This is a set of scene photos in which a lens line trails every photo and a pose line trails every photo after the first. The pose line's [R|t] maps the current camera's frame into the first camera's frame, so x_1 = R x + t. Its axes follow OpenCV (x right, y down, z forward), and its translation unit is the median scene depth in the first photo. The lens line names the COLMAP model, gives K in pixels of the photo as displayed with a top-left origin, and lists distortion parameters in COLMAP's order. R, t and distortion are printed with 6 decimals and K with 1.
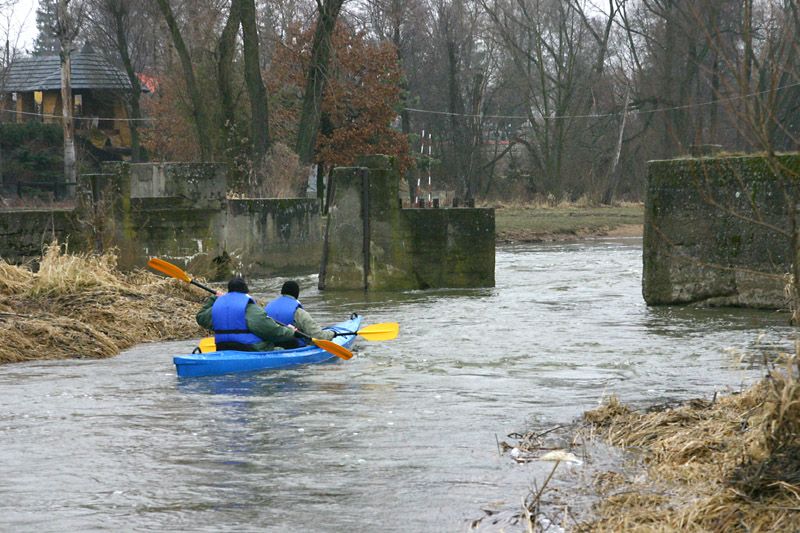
lens RADIAL K [[5209.2, 0, 400.0], [0, 5209.2, 266.5], [0, 0, 1]] dist [0.676948, 36.739747]
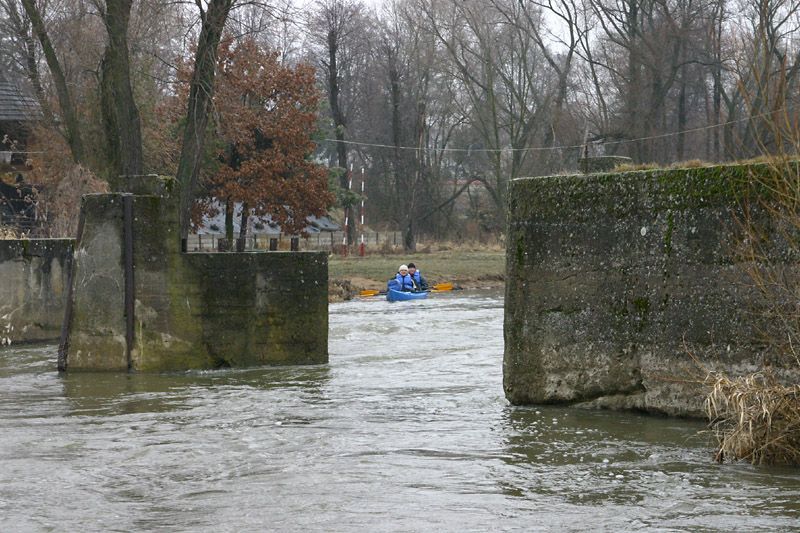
lens RADIAL K [[5209.2, 0, 400.0], [0, 5209.2, 266.5], [0, 0, 1]] dist [0.676948, 36.739747]
pose [[0.999988, -0.000911, 0.004791, 0.025940], [0.000949, 0.999968, -0.007890, -0.003737], [-0.004784, 0.007894, 0.999957, 0.302149]]
